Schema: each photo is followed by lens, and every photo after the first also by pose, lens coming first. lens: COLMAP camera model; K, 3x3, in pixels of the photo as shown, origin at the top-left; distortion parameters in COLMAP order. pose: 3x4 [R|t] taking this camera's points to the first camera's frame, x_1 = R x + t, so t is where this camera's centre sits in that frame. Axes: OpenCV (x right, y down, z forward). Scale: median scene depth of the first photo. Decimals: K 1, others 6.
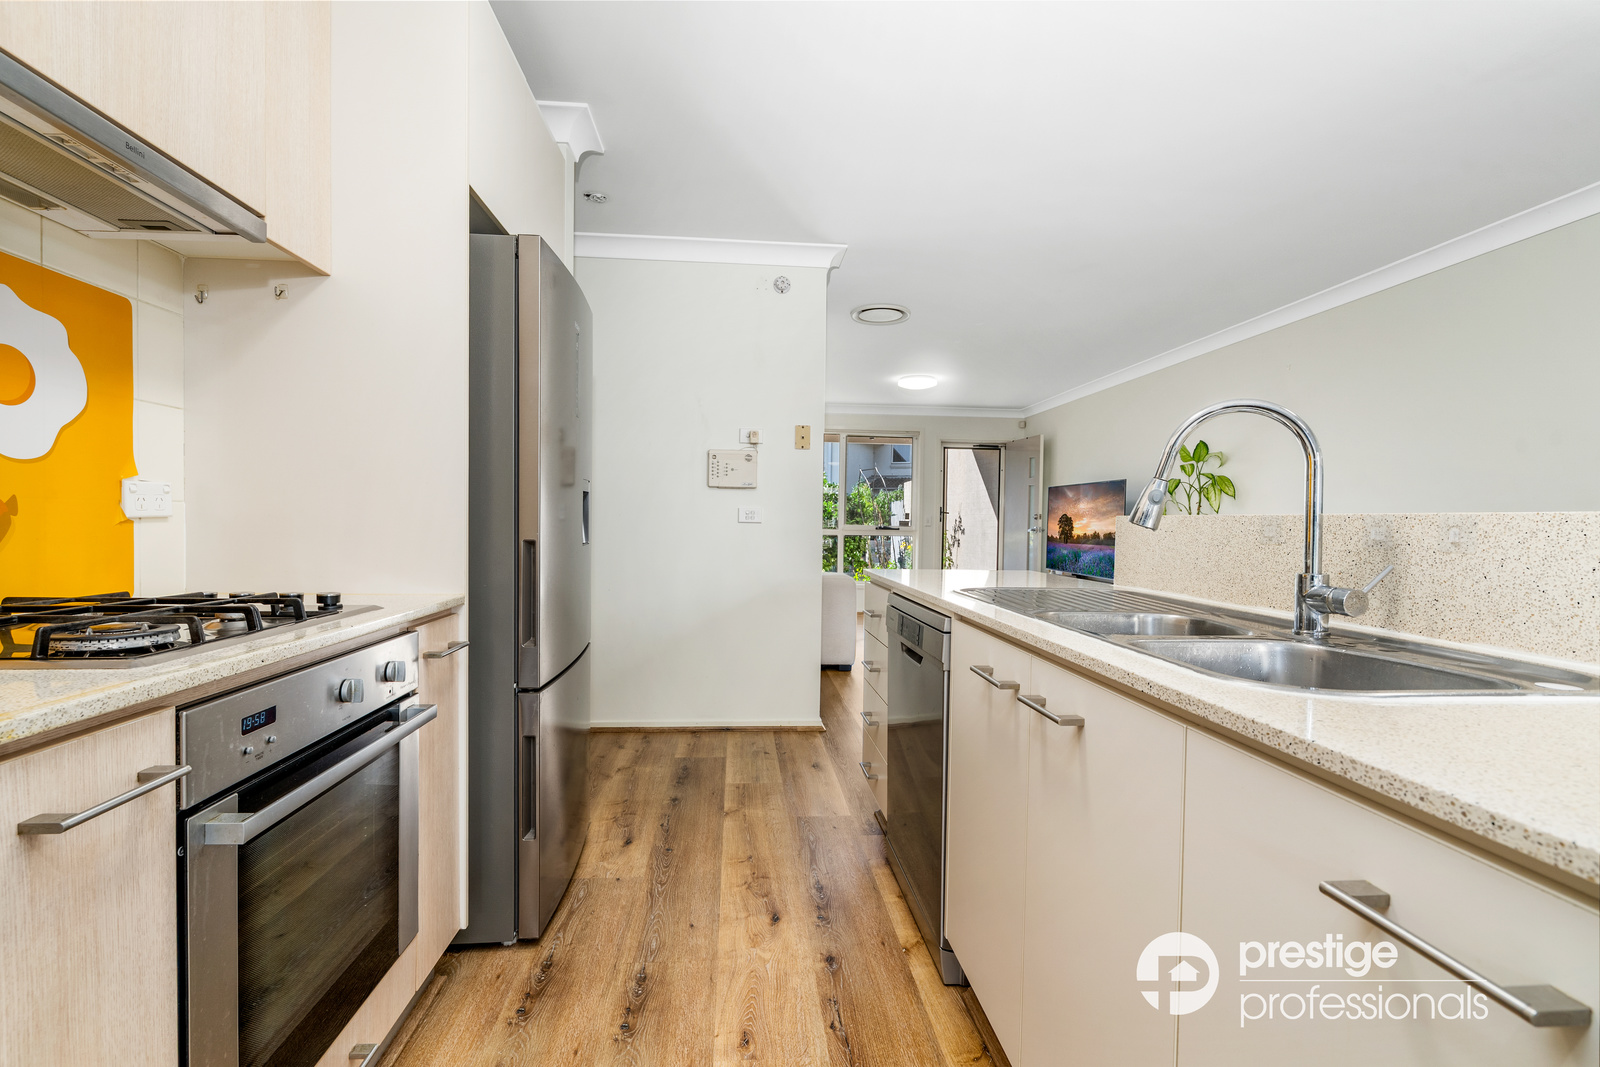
lens RADIAL K [[744.3, 0, 794.8], [0, 744.3, 535.0], [0, 0, 1]] dist [0.002795, 0.000922]
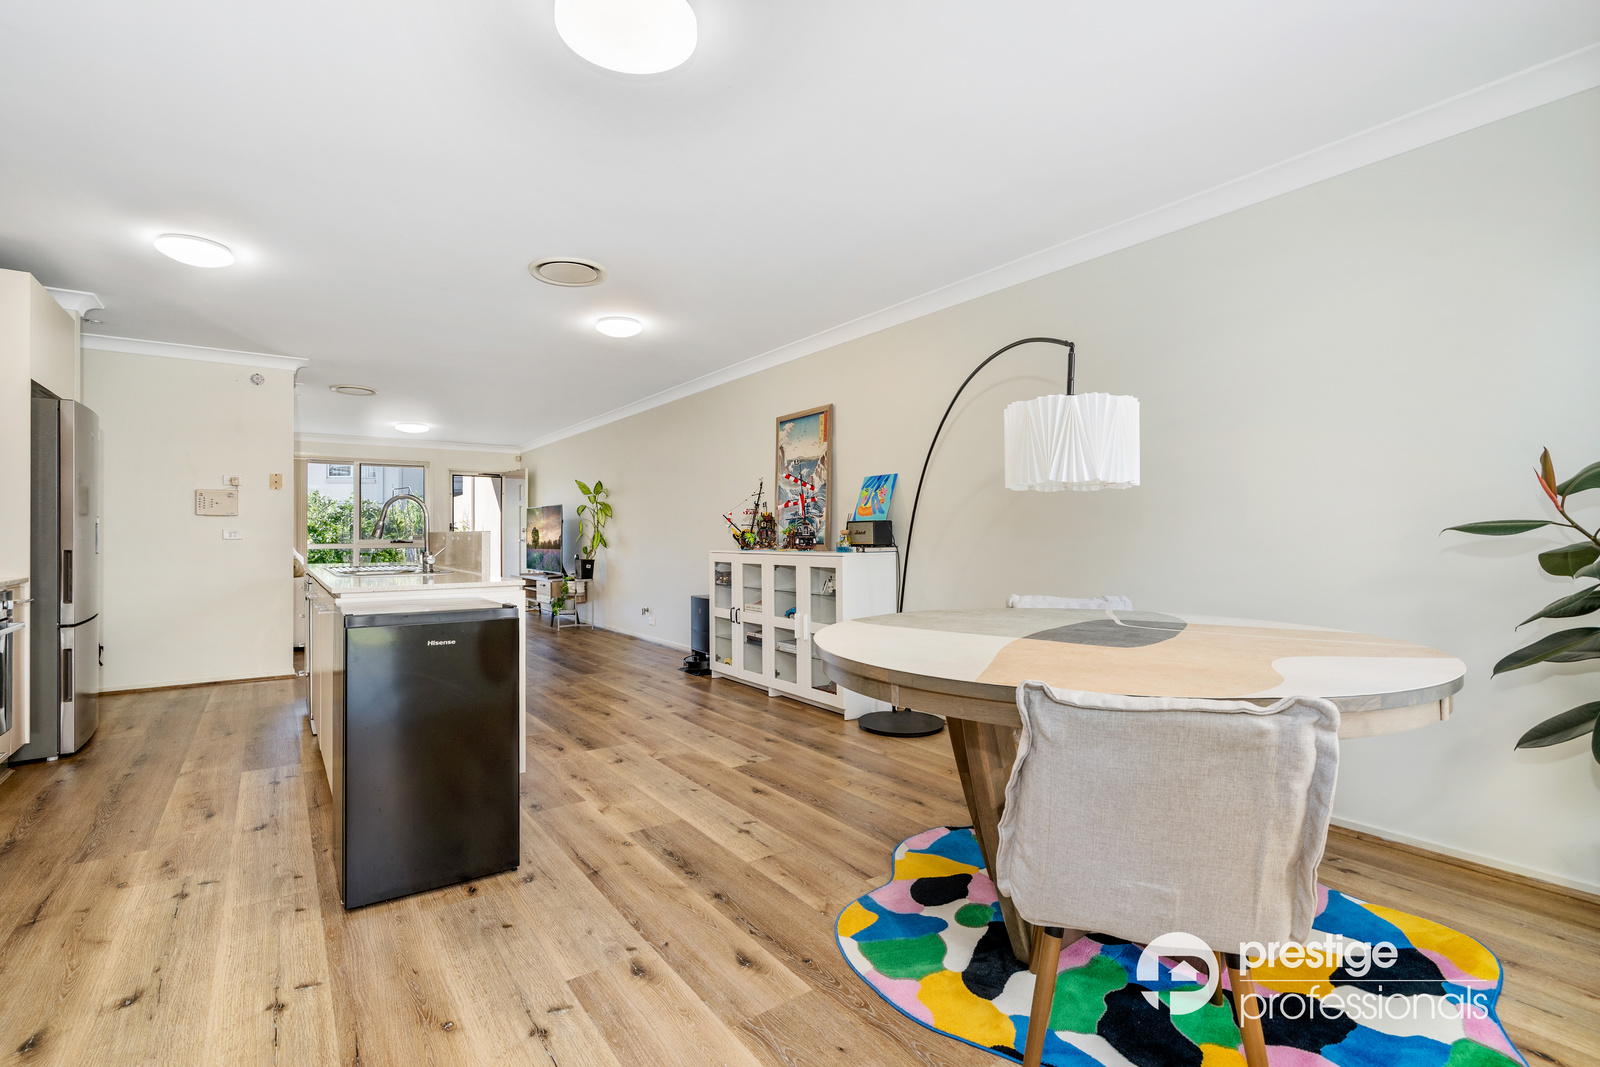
lens RADIAL K [[744.3, 0, 802.4], [0, 744.3, 539.1], [0, 0, 1]] dist [0.002795, 0.000922]
pose [[0.865002, -0.021920, 0.501289, 0.100058], [0.025993, 0.999661, -0.001140, 0.007797], [-0.501094, 0.014016, 0.865279, -0.468002]]
